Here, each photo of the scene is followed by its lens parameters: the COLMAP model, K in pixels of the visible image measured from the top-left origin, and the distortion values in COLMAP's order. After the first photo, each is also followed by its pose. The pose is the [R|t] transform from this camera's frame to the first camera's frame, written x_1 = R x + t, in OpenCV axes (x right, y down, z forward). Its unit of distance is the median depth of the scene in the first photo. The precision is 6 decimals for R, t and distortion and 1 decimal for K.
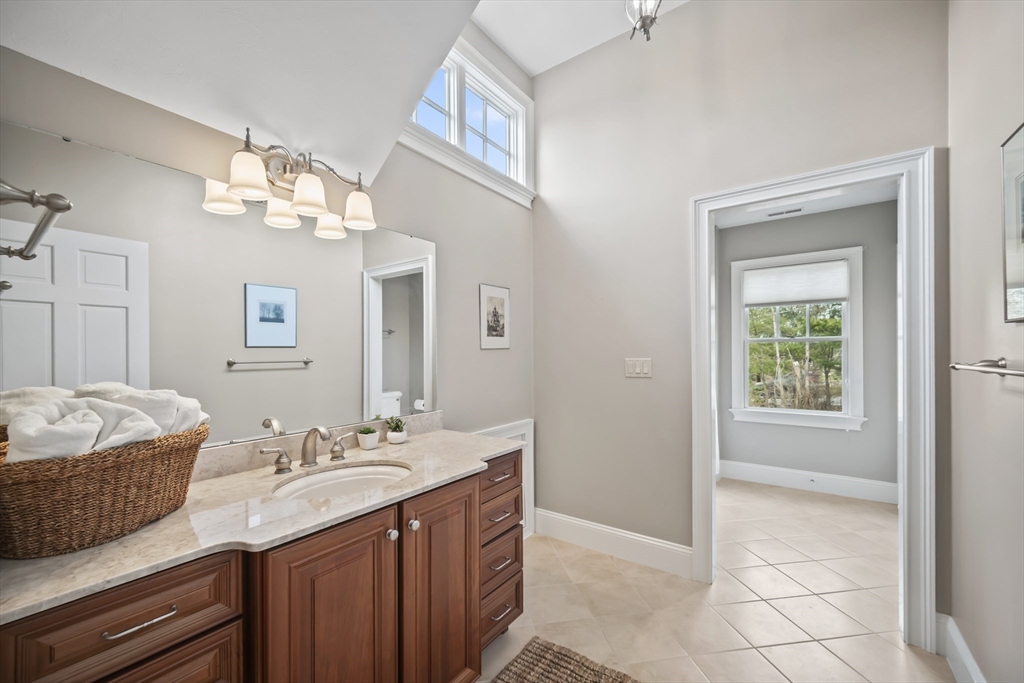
lens RADIAL K [[414.4, 0, 505.6], [0, 414.4, 346.9], [0, 0, 1]] dist [-0.001558, 0.000893]
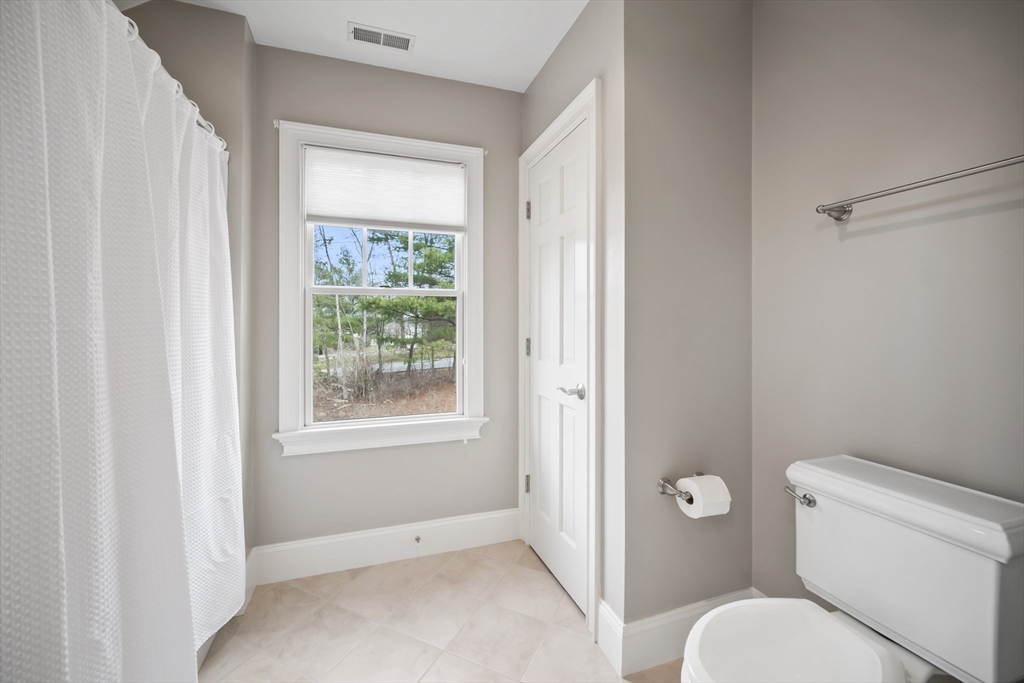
lens RADIAL K [[414.4, 0, 495.6], [0, 414.4, 328.5], [0, 0, 1]] dist [-0.001558, 0.000893]
pose [[0.583214, -0.003562, 0.812311, 0.304330], [-0.011673, 0.999850, 0.012765, 0.022150], [-0.812235, -0.016927, 0.583085, 0.522570]]
